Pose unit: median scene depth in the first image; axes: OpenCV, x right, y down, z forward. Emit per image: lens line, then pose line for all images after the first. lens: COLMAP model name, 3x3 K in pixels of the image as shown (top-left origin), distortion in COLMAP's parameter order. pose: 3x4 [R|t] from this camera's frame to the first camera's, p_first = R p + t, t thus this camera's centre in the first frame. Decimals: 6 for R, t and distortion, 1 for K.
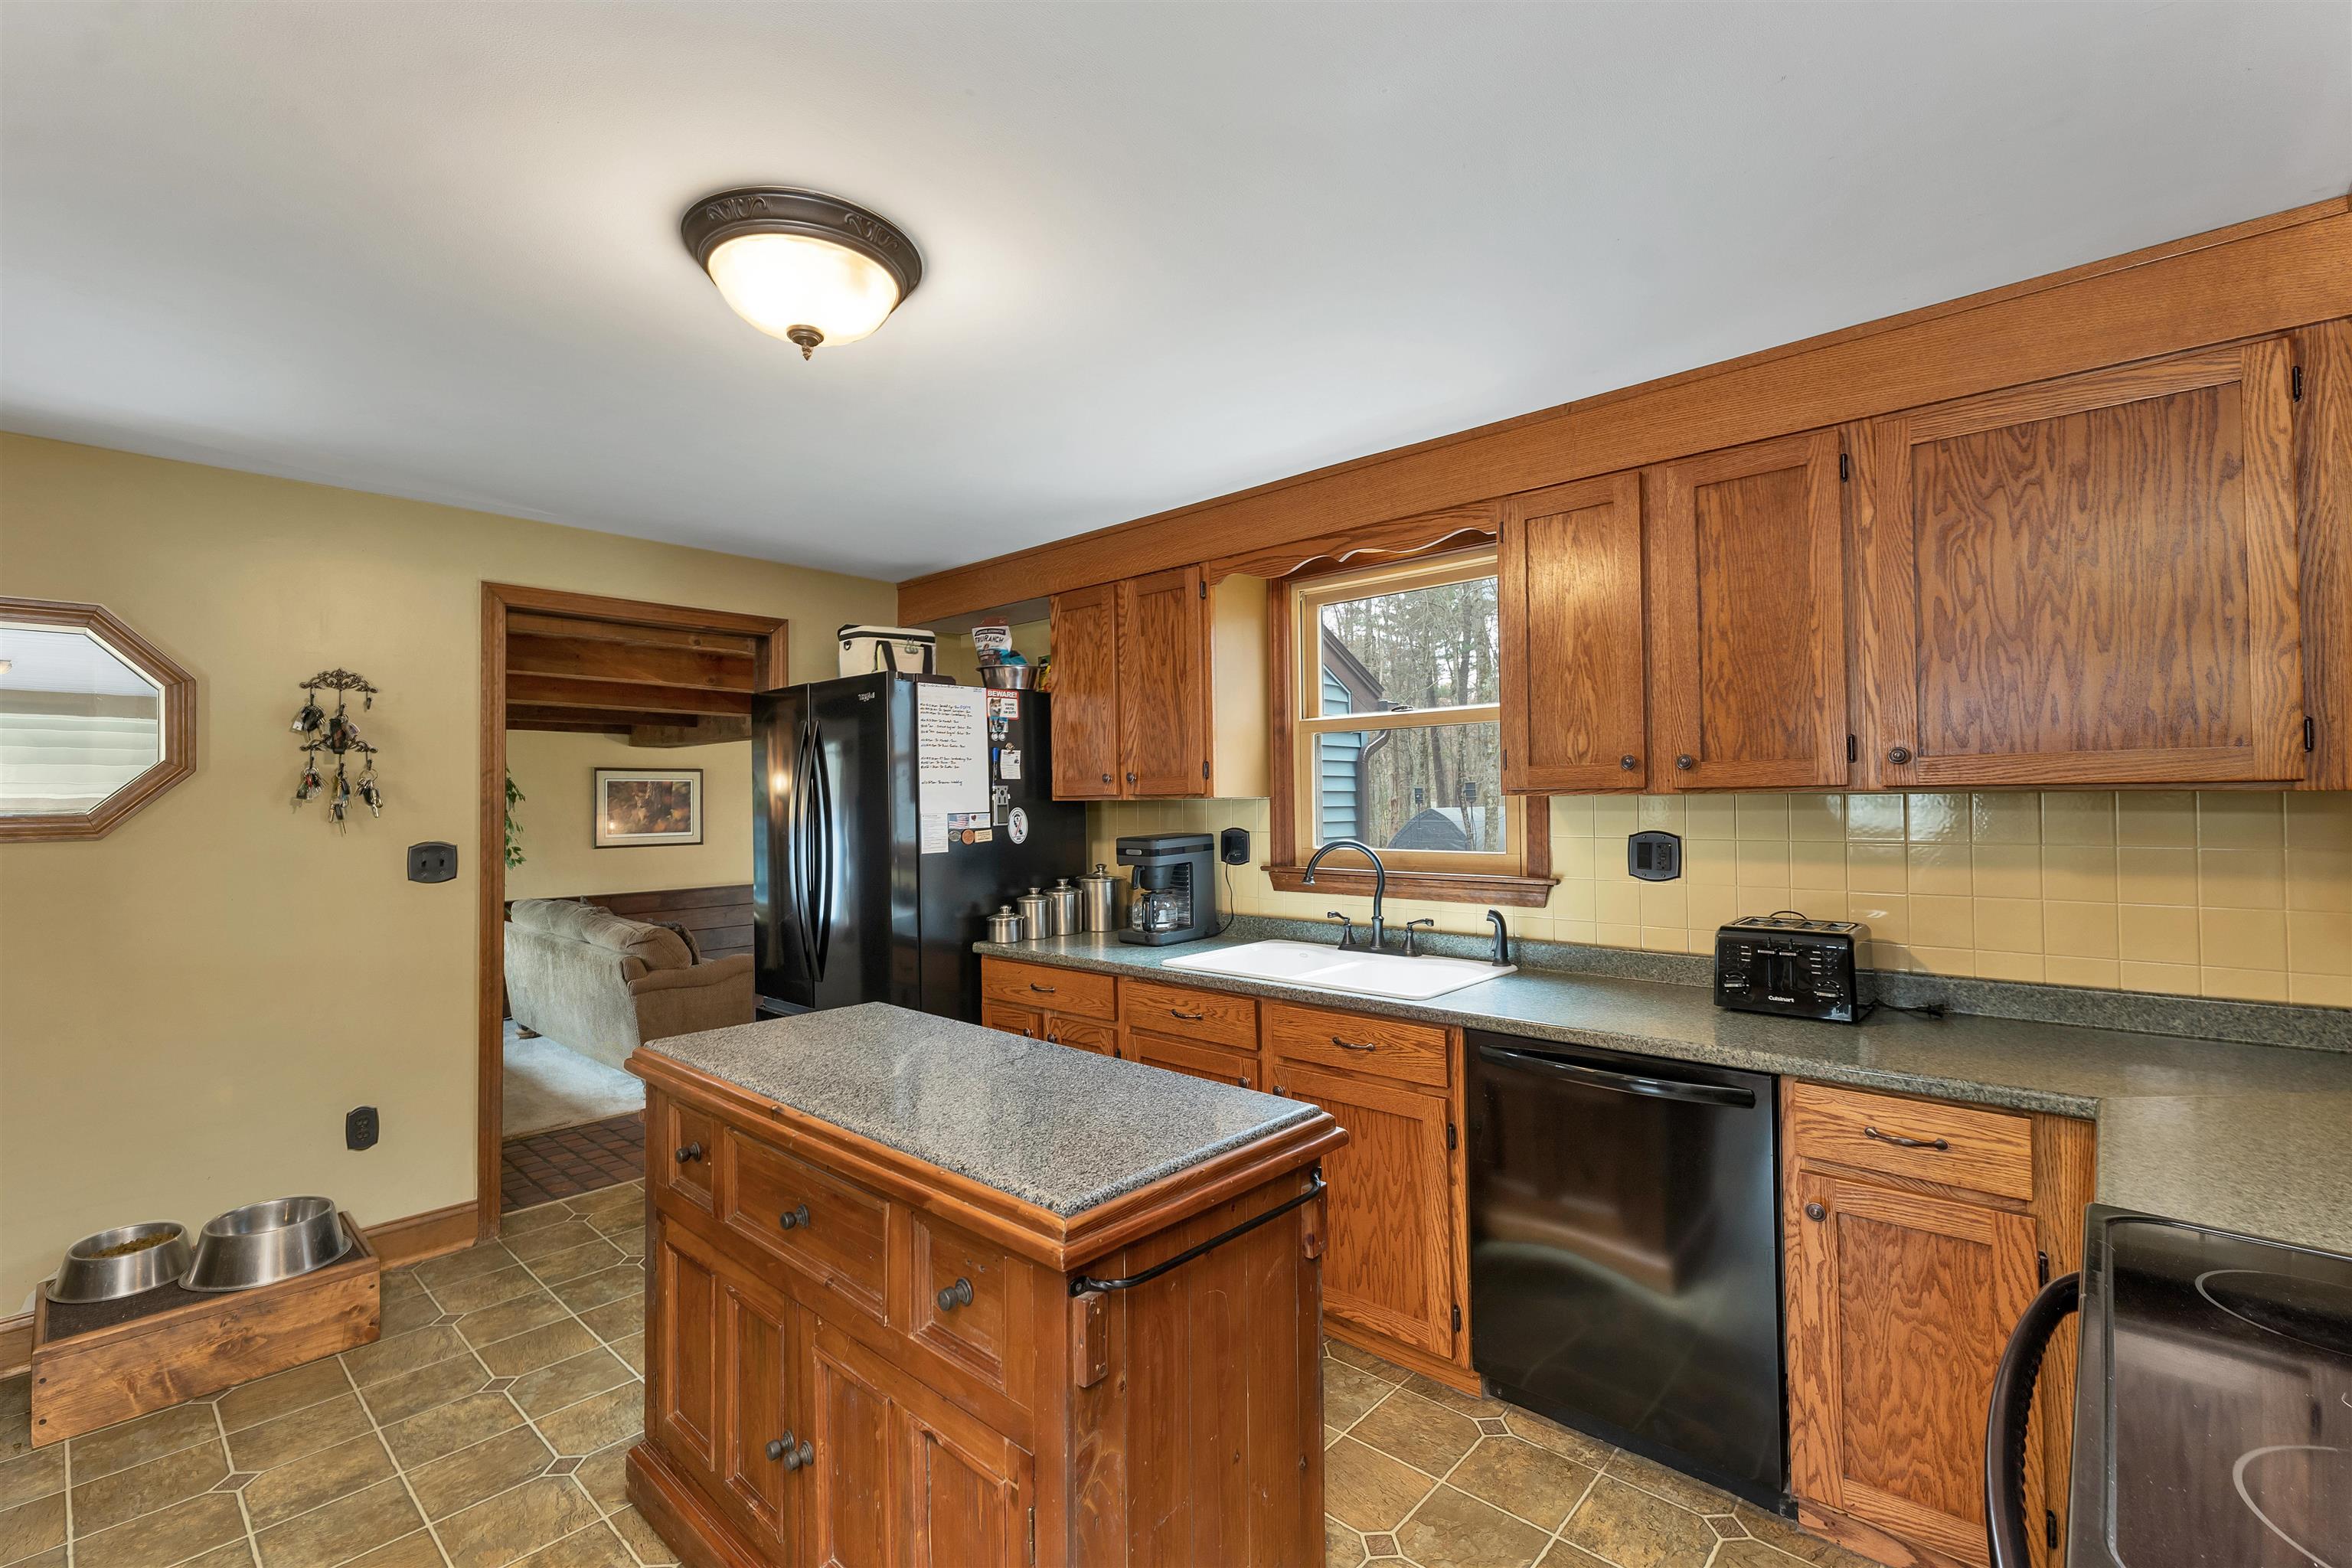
lens RADIAL K [[1009.6, 0, 1197.6], [0, 1009.6, 785.1], [0, 0, 1]] dist [0.011957, -0.000462]
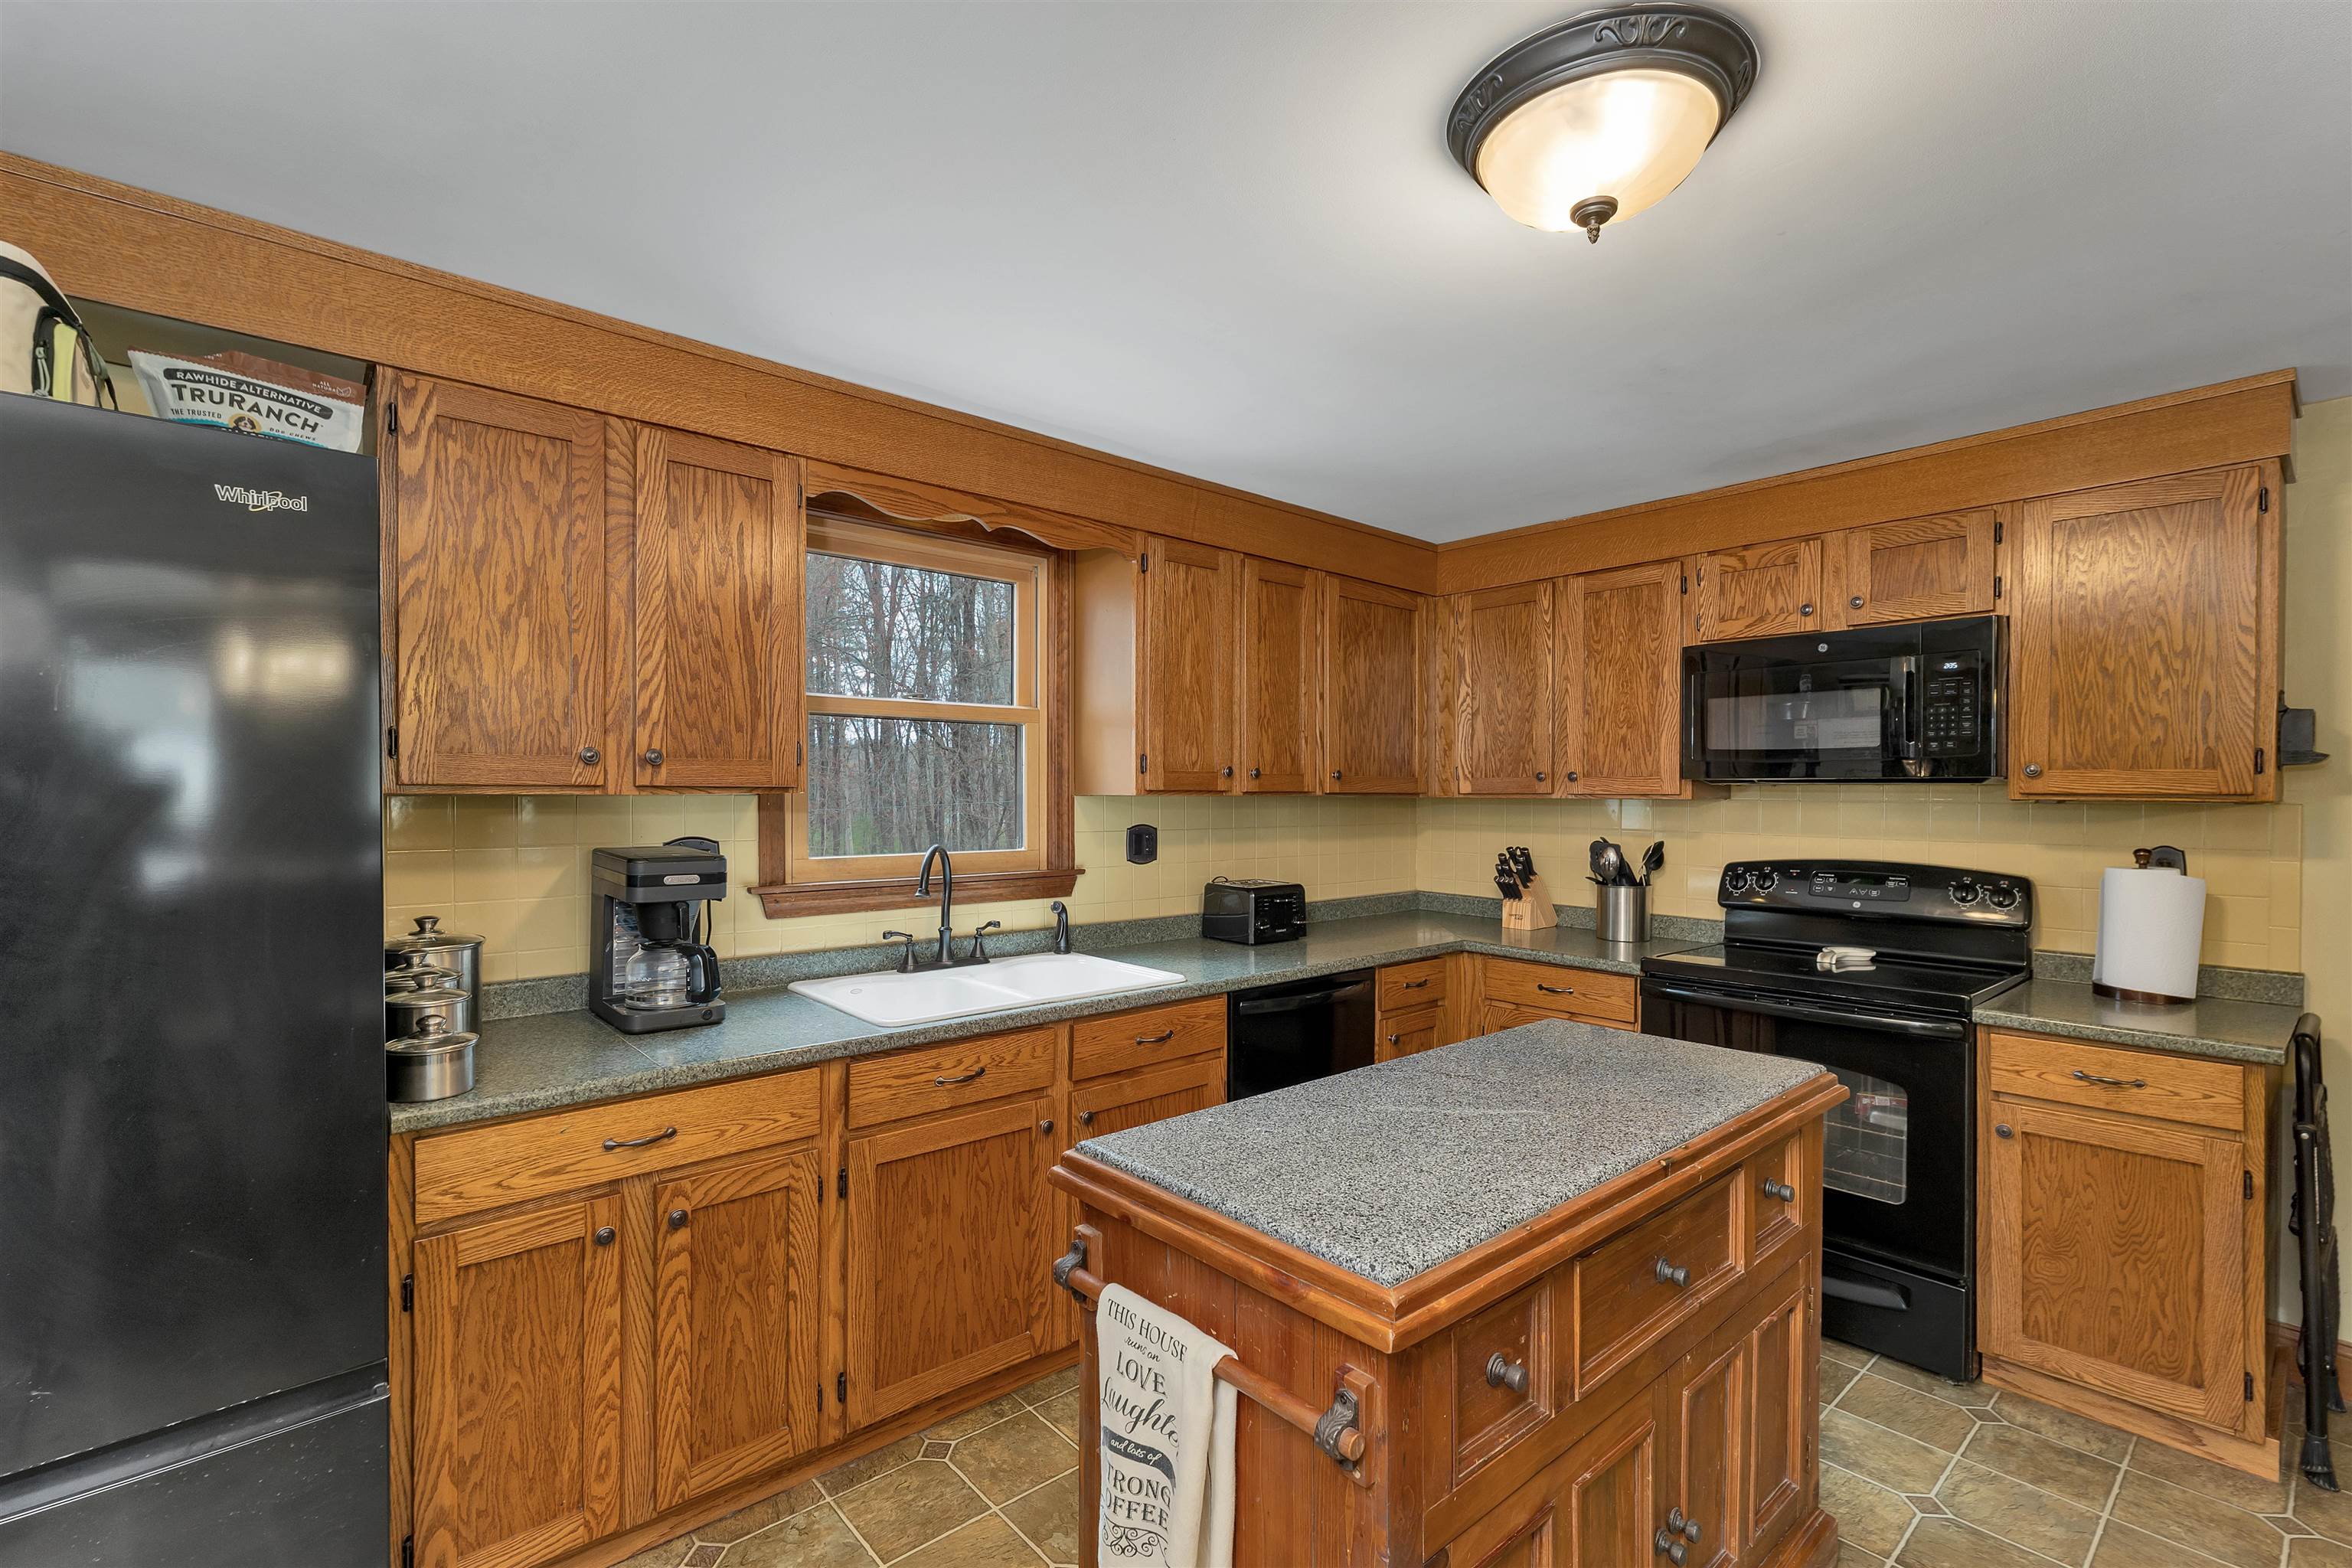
lens RADIAL K [[1048.5, 0, 1187.3], [0, 1048.5, 796.5], [0, 0, 1]] dist [0.015392, 0.000970]
pose [[0.116143, 0.013055, 0.993147, -0.737385], [-0.015495, 0.999816, -0.011331, 0.020736], [-0.993112, -0.014073, 0.116324, 0.685952]]
